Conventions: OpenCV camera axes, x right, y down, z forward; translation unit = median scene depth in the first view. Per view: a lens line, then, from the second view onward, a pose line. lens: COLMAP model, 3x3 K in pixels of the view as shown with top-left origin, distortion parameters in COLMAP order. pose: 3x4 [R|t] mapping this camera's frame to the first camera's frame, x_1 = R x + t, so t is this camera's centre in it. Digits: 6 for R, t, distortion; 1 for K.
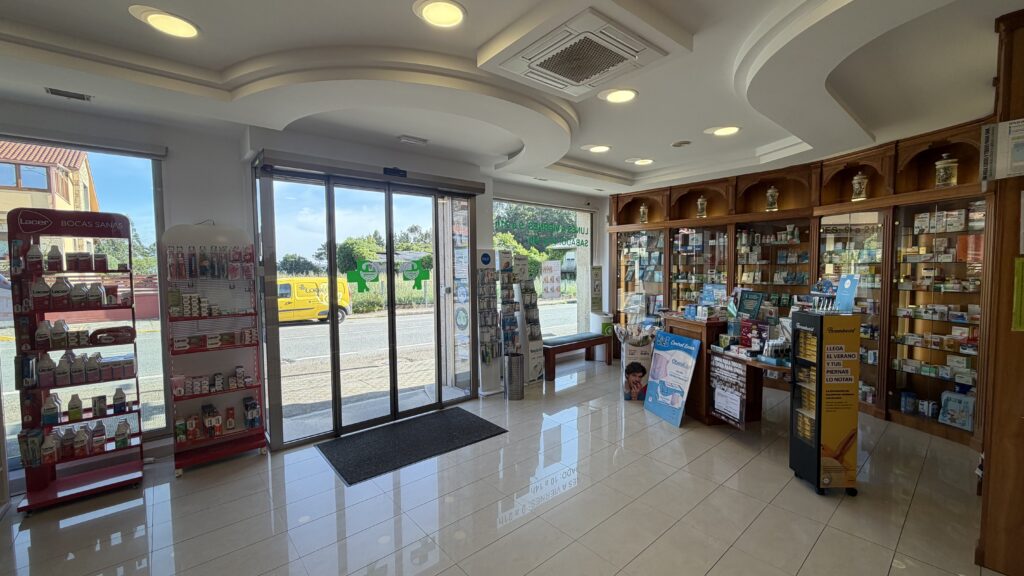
lens RADIAL K [[406.9, 0, 510.5], [0, 406.9, 289.3], [0, 0, 1]] dist [-0.000535, 0.000047]
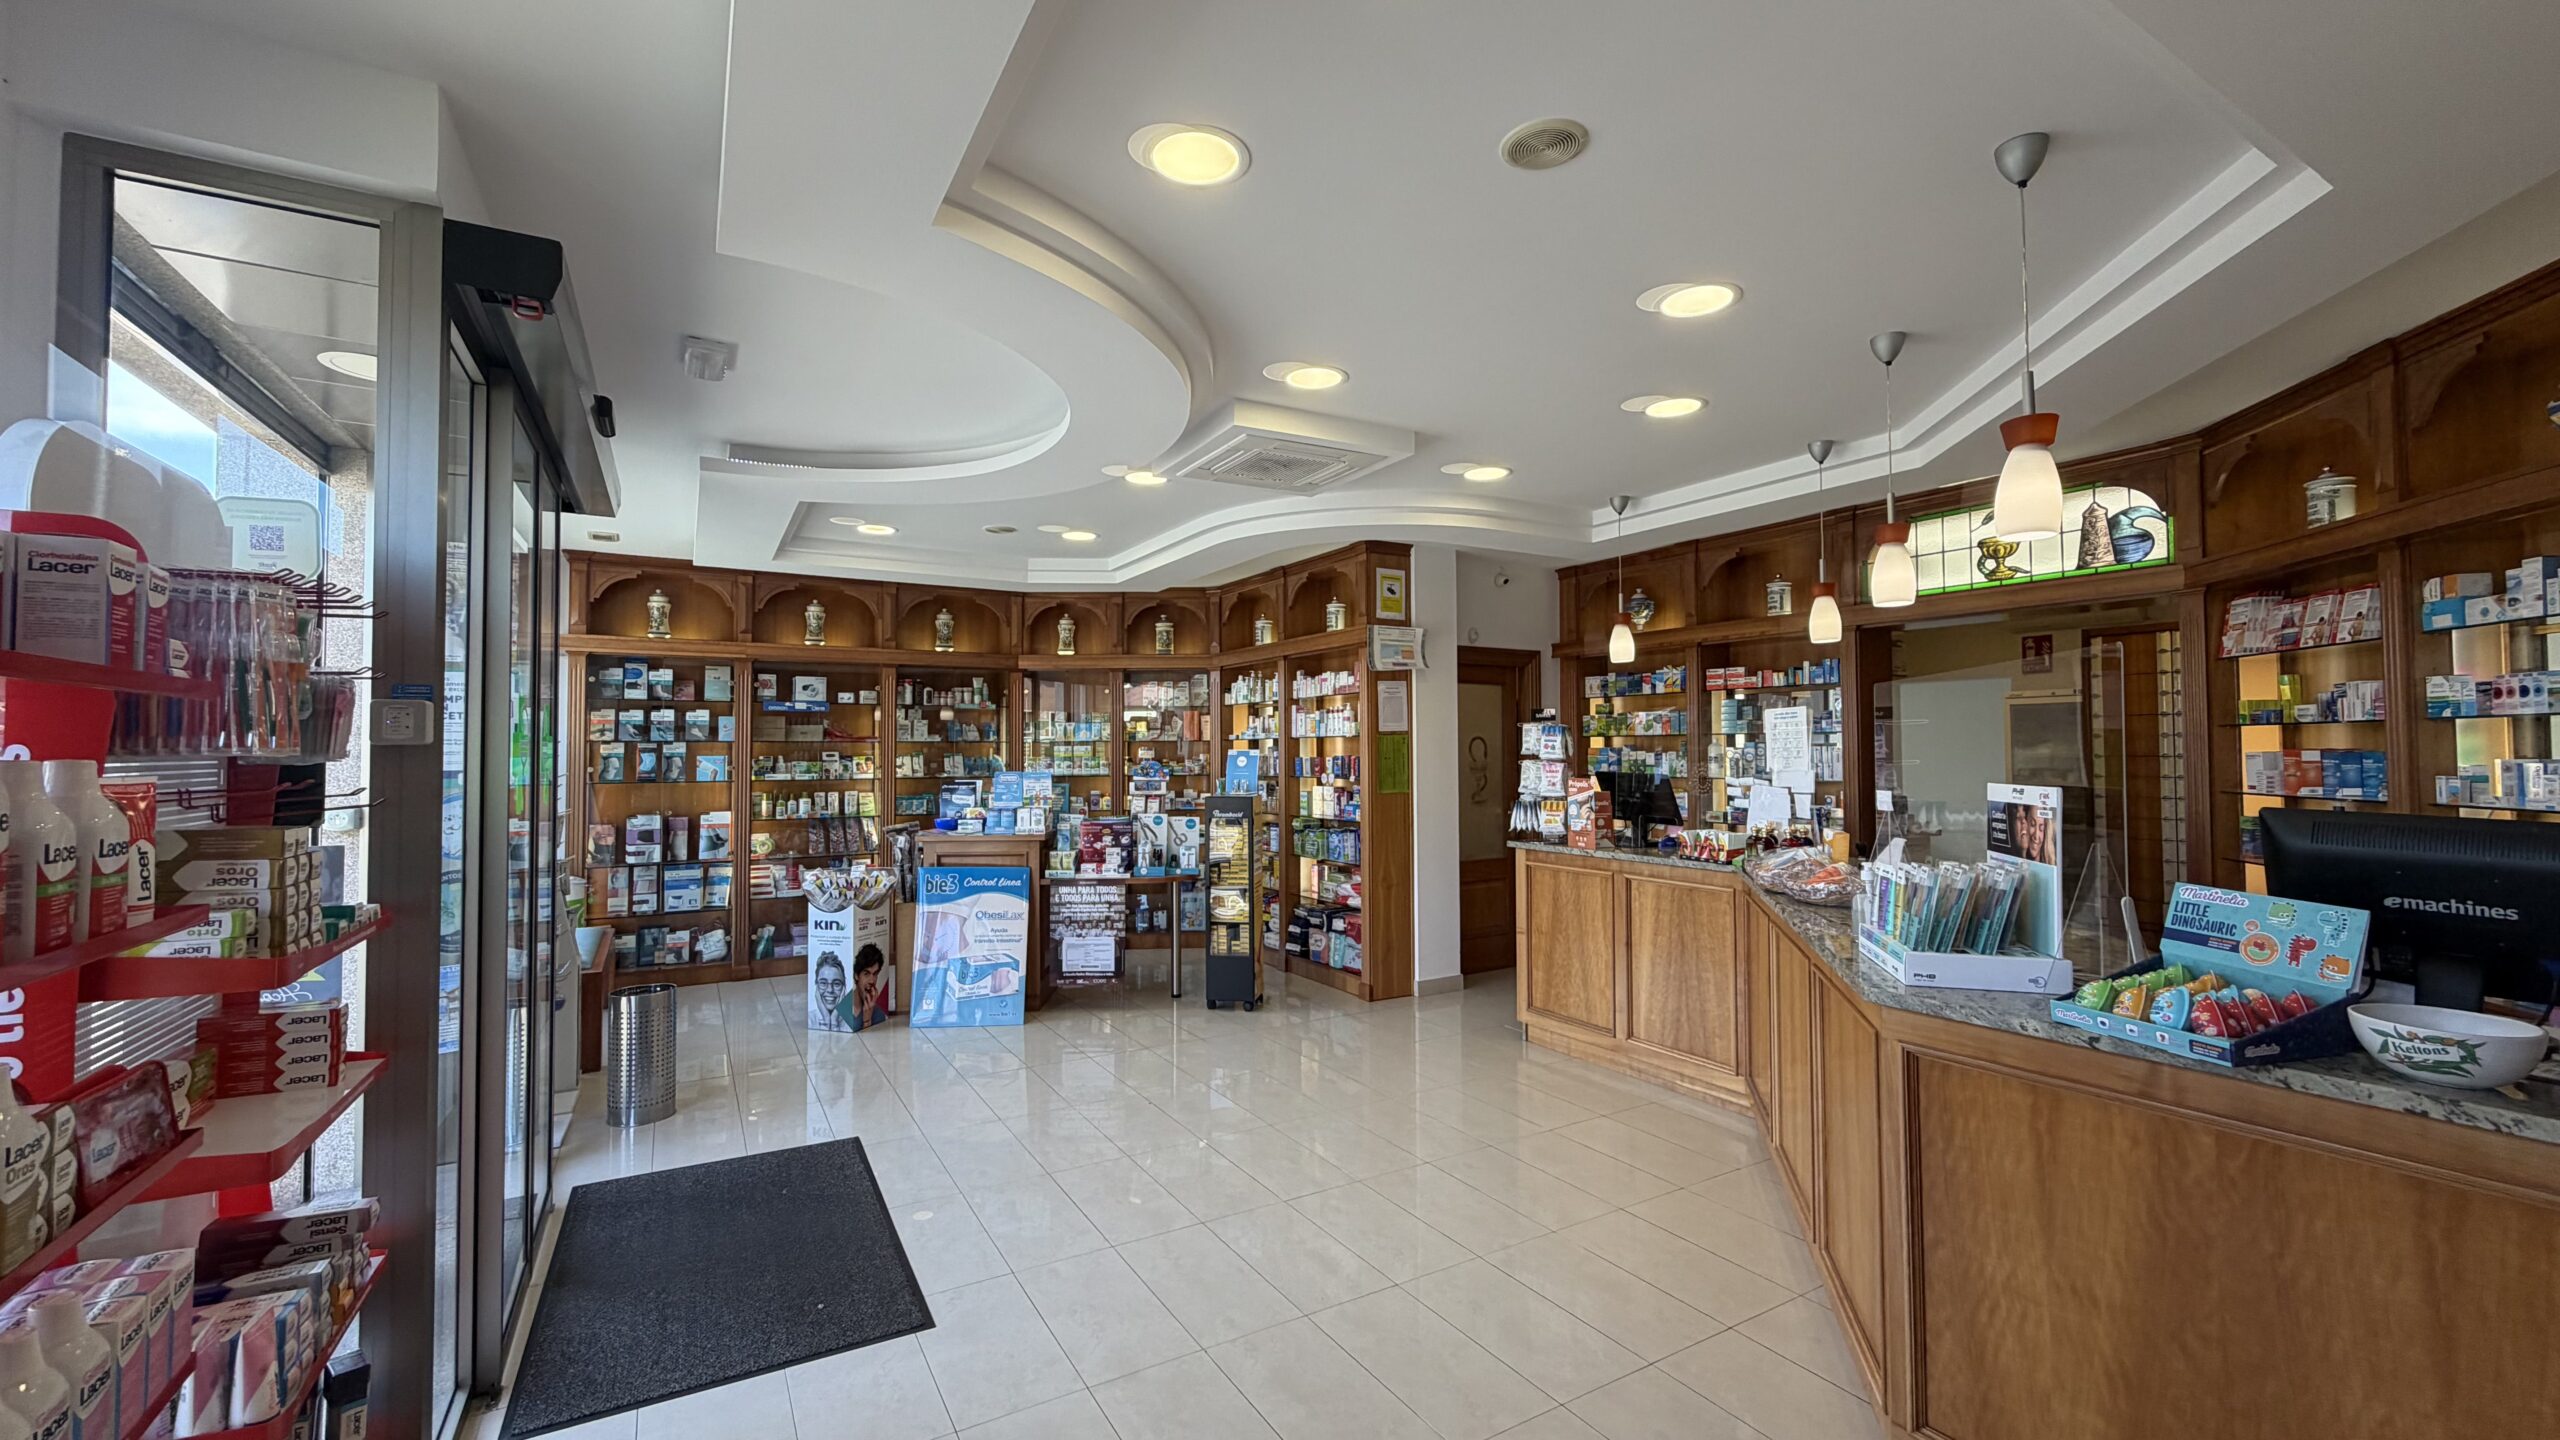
lens RADIAL K [[1017.3, 0, 1276.3], [0, 1017.3, 723.2], [0, 0, 1]] dist [-0.000535, 0.000047]
pose [[0.177898, 0.036839, 0.983359, -0.916329], [0.057377, 0.997211, -0.047738, 0.009612], [-0.982375, 0.064915, 0.175288, 0.374502]]
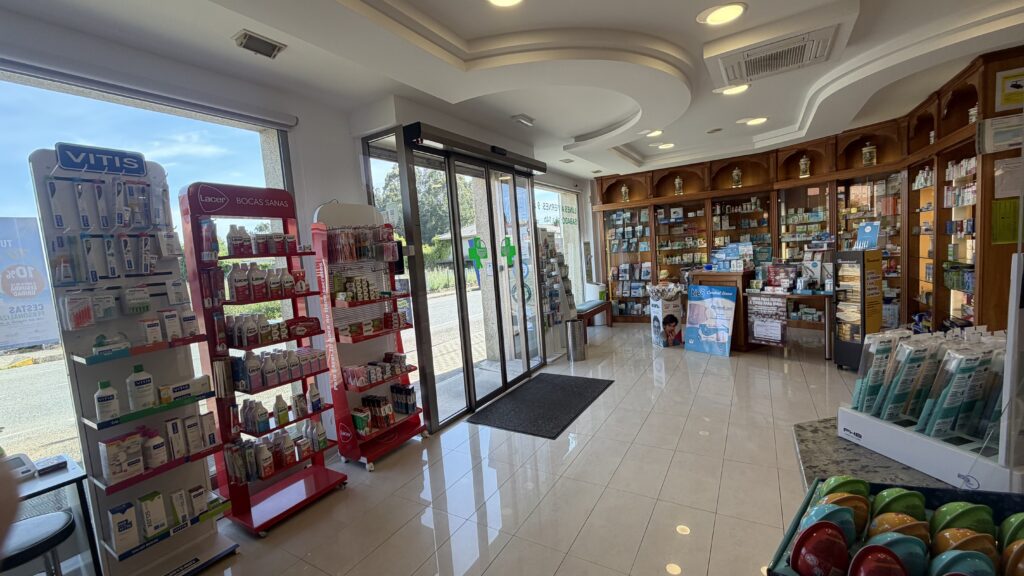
lens RADIAL K [[406.9, 0, 510.5], [0, 406.9, 289.3], [0, 0, 1]] dist [-0.000535, 0.000047]
pose [[0.947255, -0.091330, 0.307193, -0.591506], [0.085125, 0.995805, 0.033569, 0.030071], [-0.308970, -0.005649, 0.951055, 0.006776]]
